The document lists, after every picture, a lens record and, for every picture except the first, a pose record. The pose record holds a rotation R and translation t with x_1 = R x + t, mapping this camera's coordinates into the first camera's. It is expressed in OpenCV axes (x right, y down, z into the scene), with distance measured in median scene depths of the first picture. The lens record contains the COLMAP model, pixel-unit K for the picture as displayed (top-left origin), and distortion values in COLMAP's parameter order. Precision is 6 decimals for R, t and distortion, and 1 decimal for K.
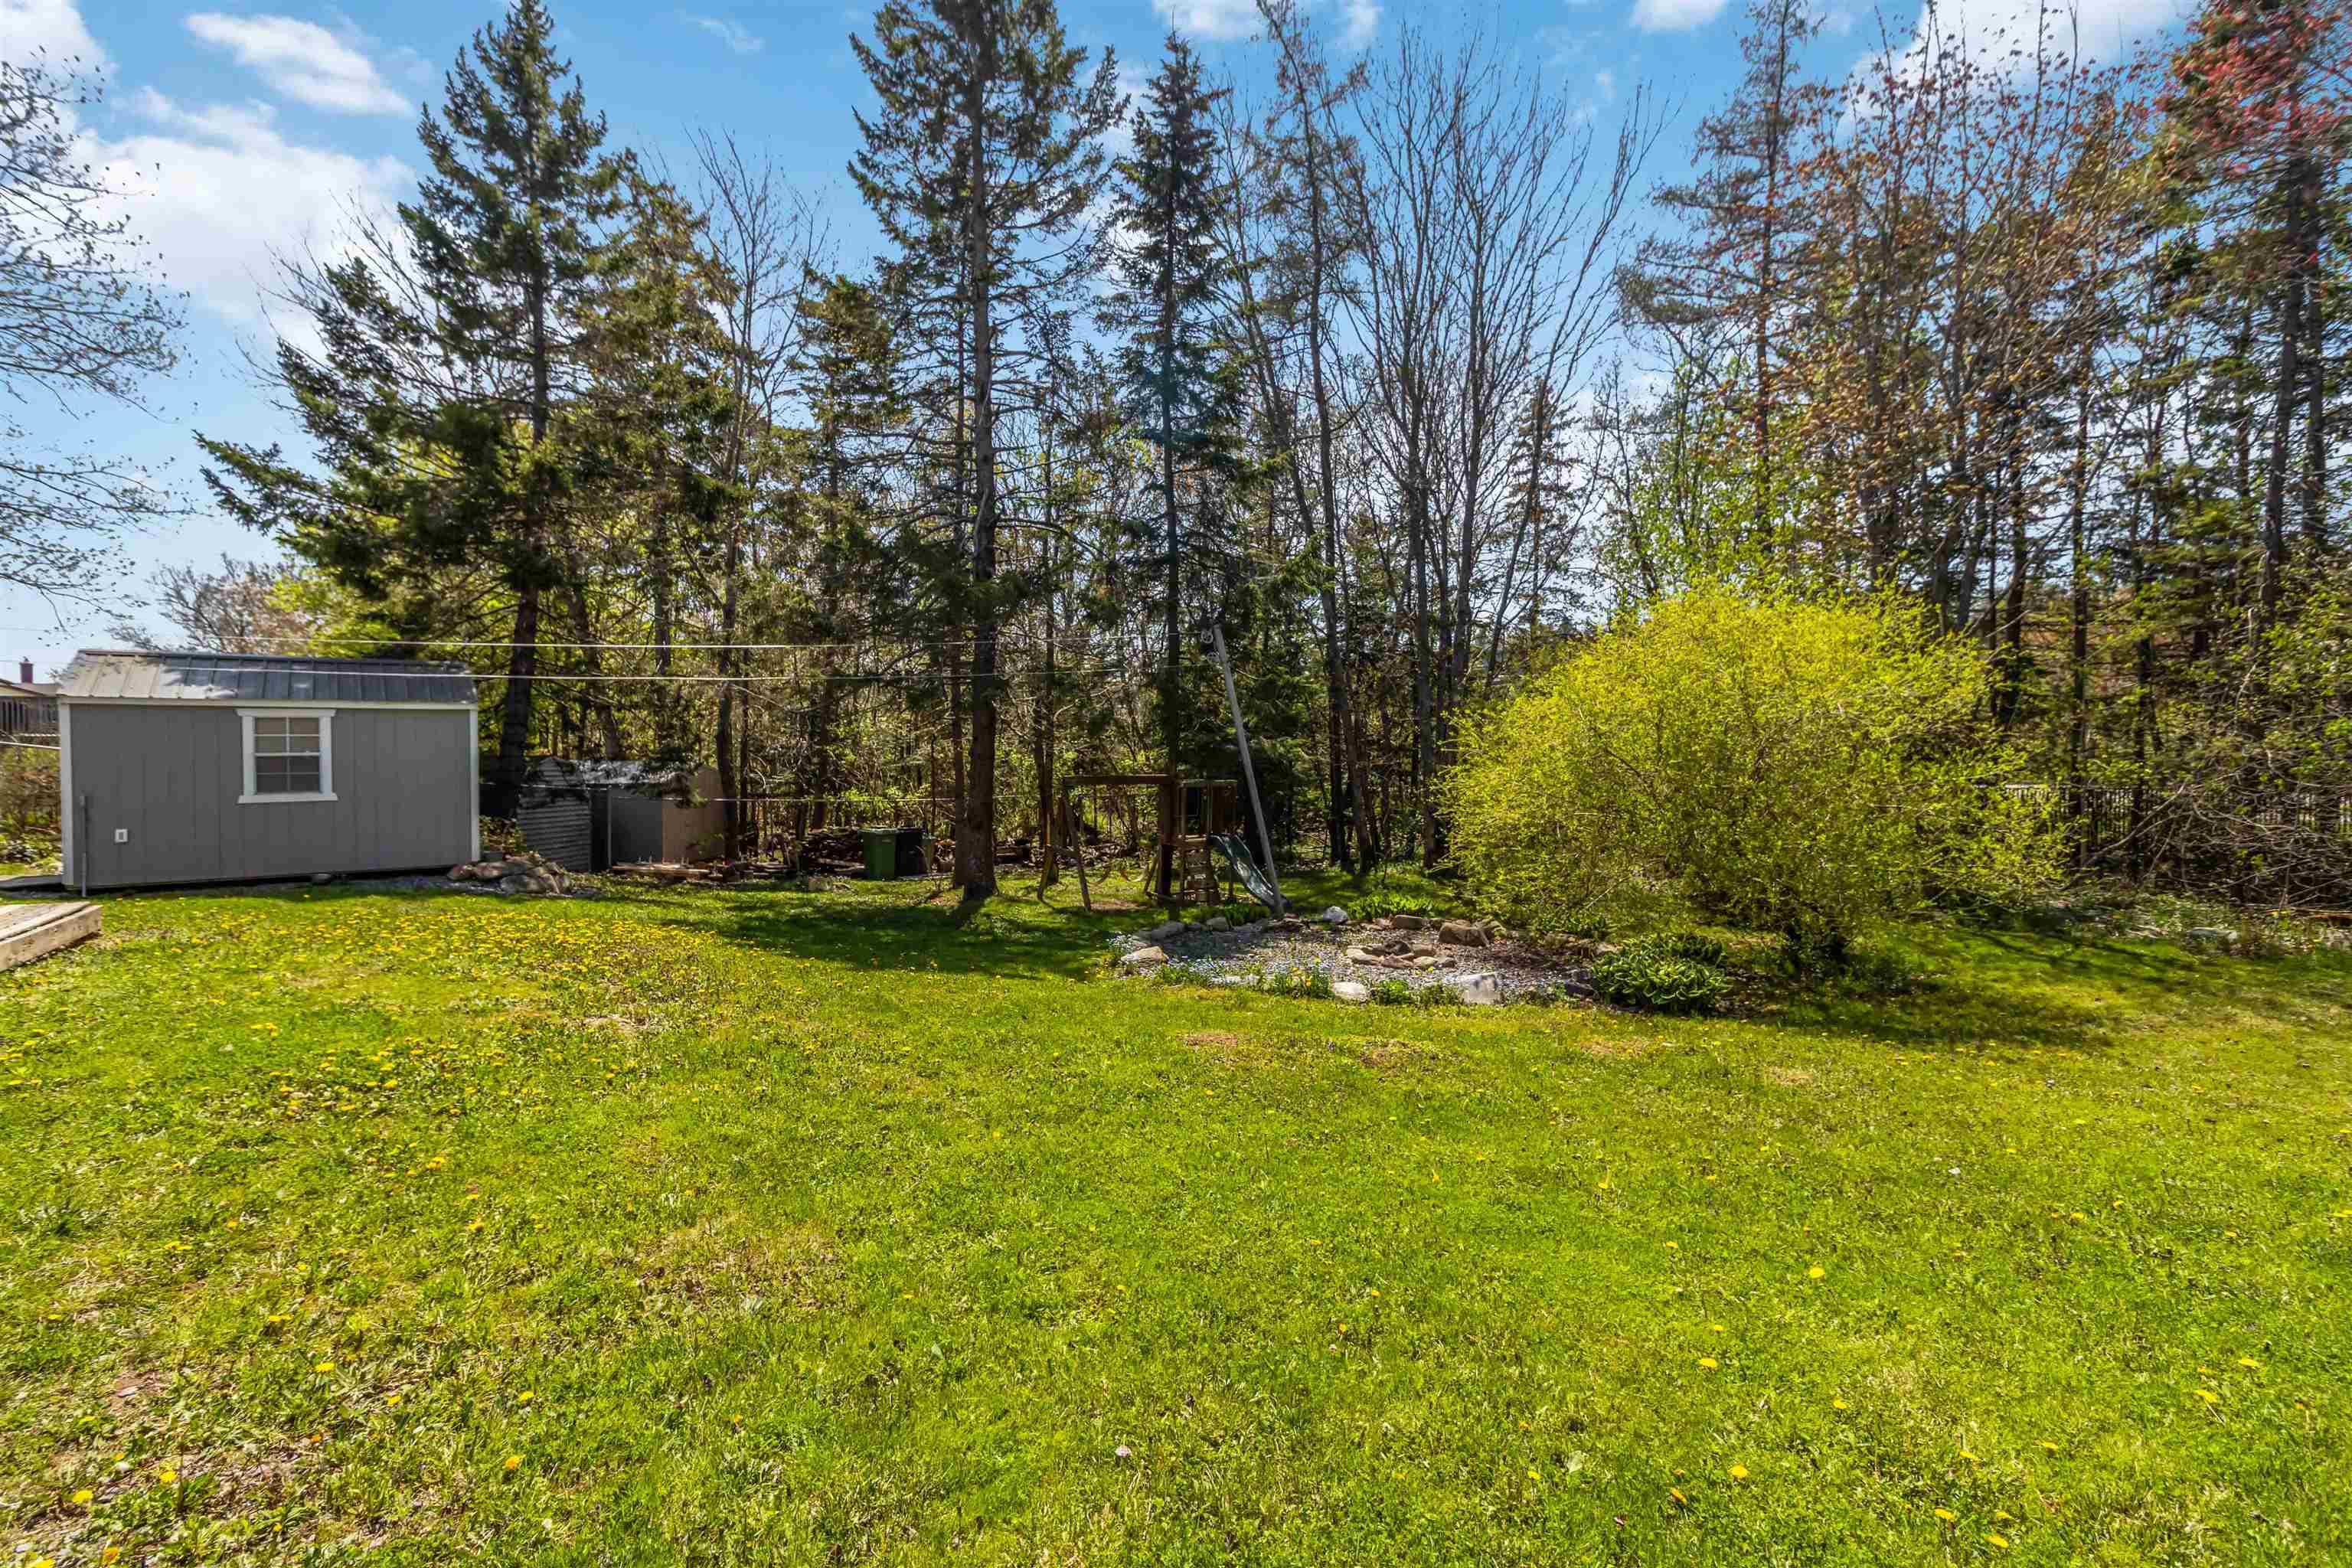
lens RADIAL K [[1030.0, 0, 1176.0], [0, 1030.0, 784.0], [0, 0, 1]] dist [-0.028522, 0.000445]
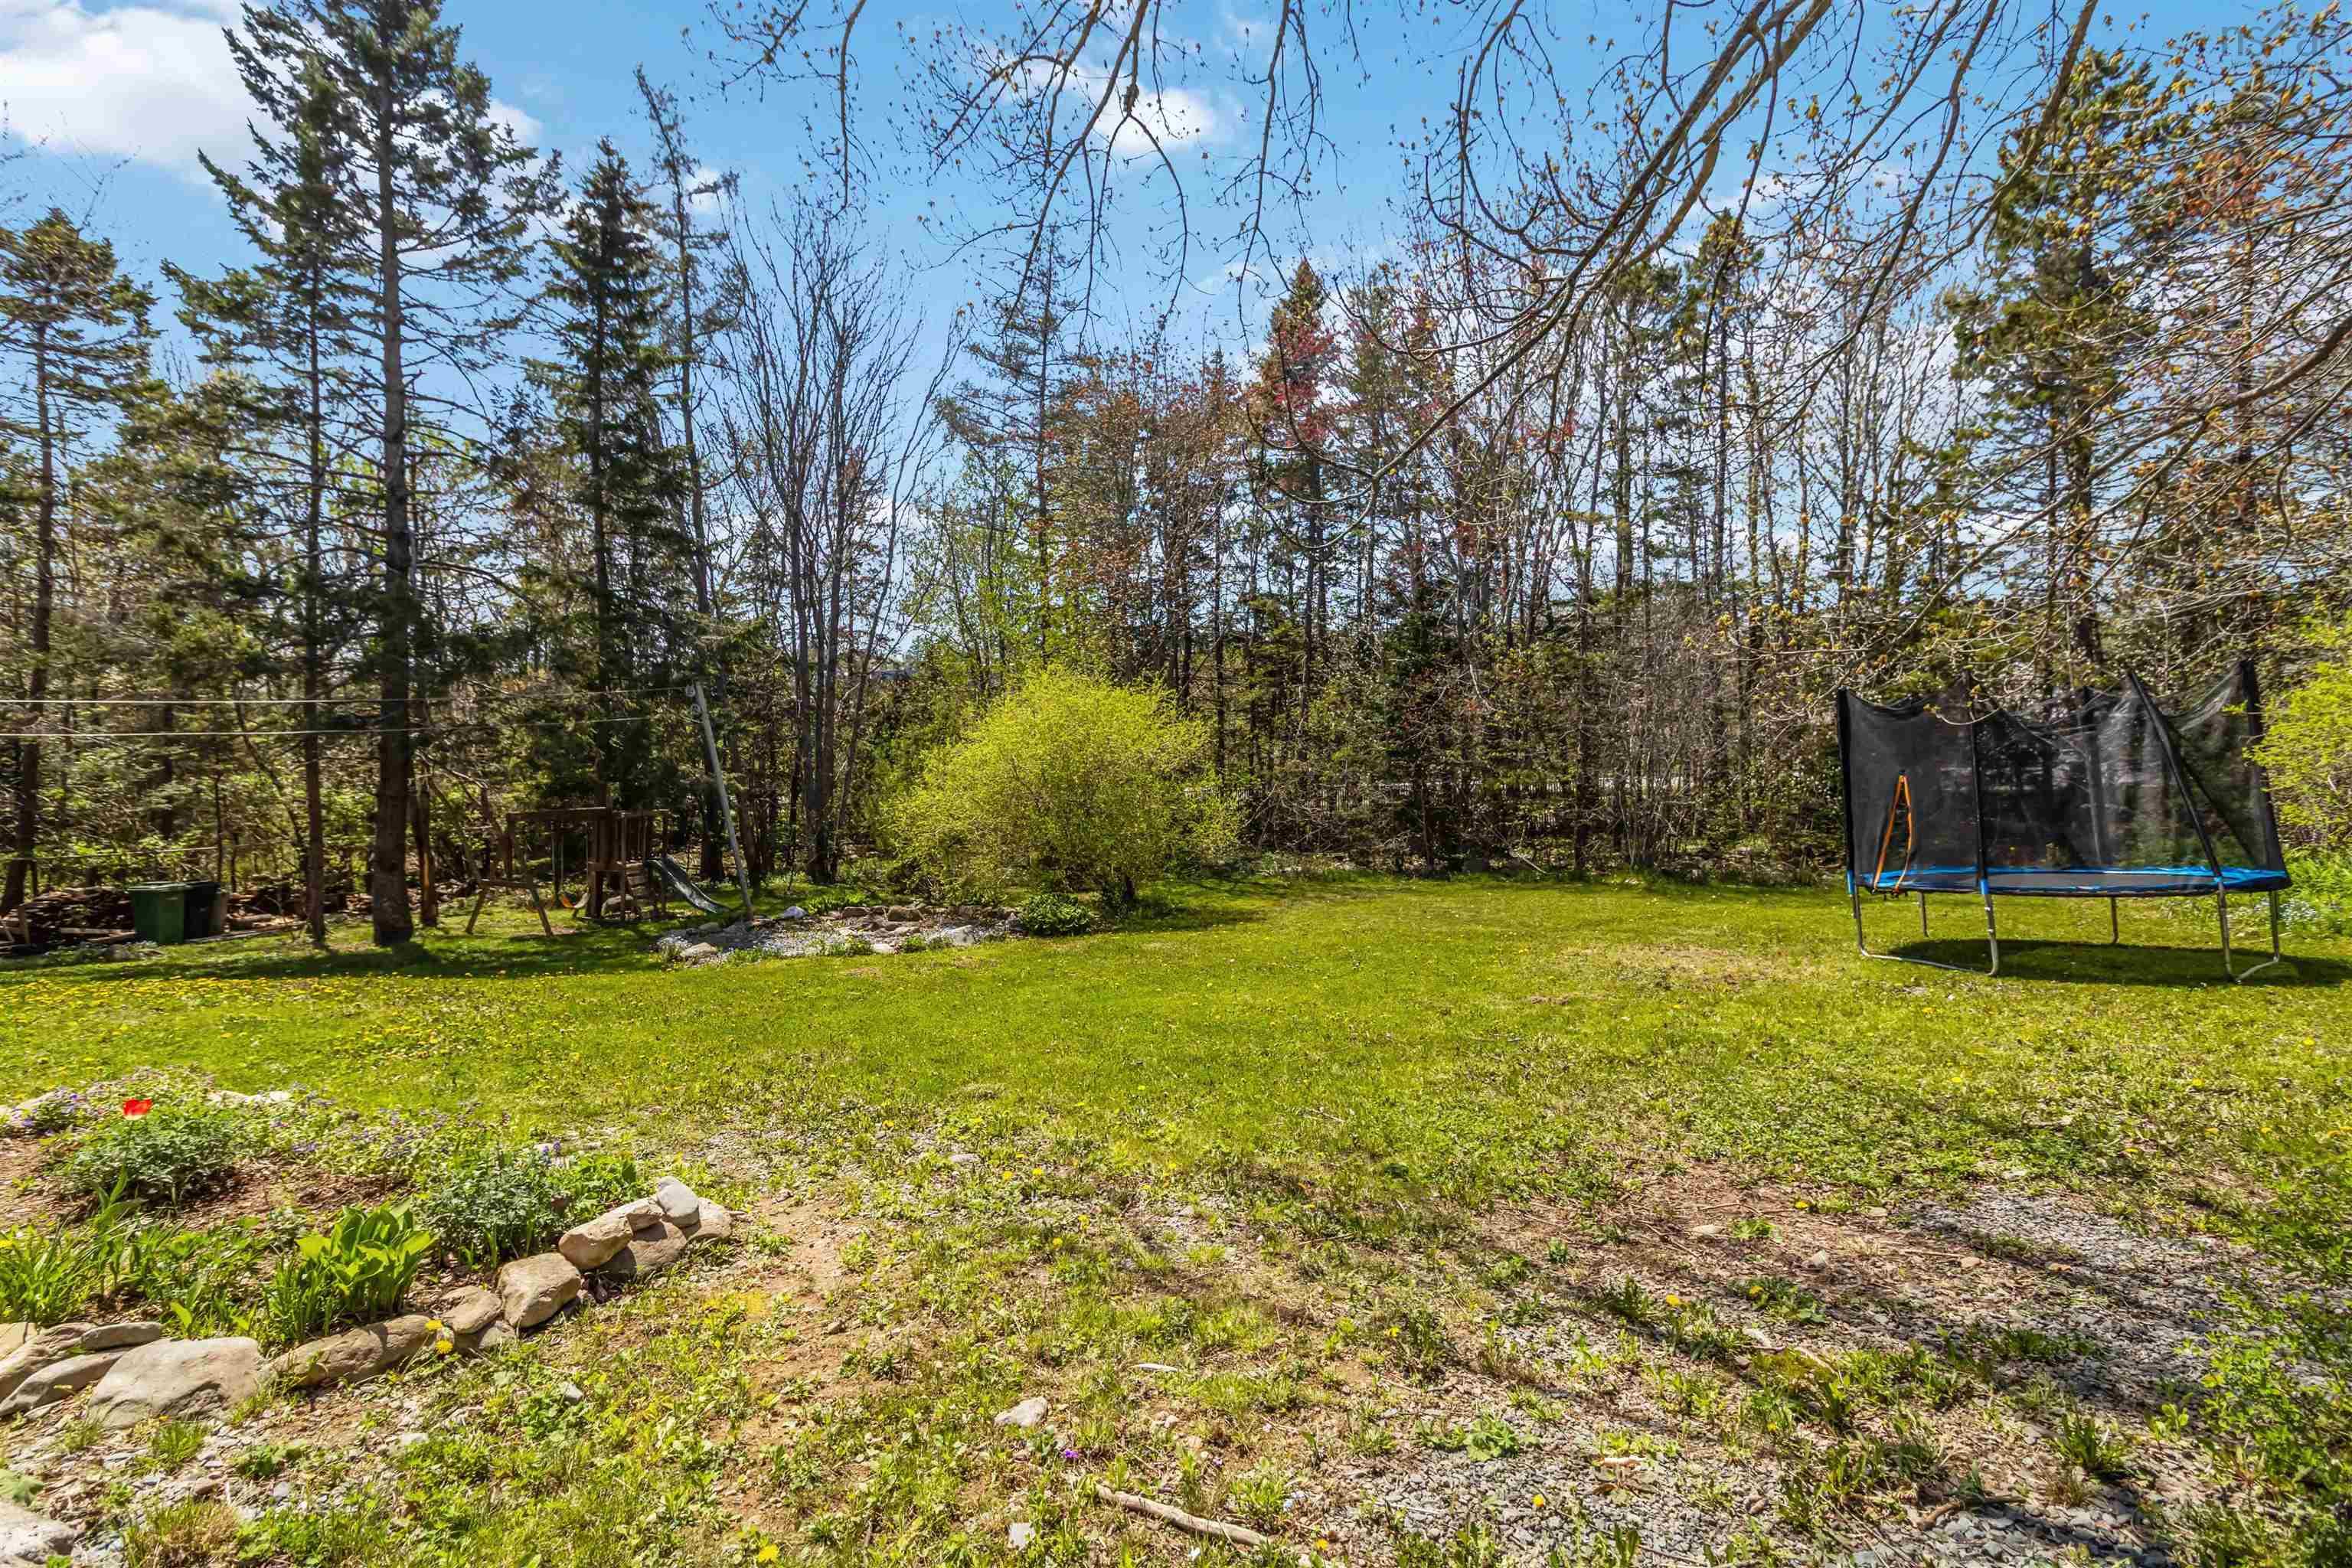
lens RADIAL K [[1118.7, 0, 1176.0], [0, 1118.7, 784.0], [0, 0, 1]] dist [0.001630, 0.000160]
pose [[0.753526, -0.030843, 0.656694, -0.348101], [0.038156, 0.999267, 0.003150, -0.015078], [-0.656309, 0.022683, 0.754151, -0.306257]]
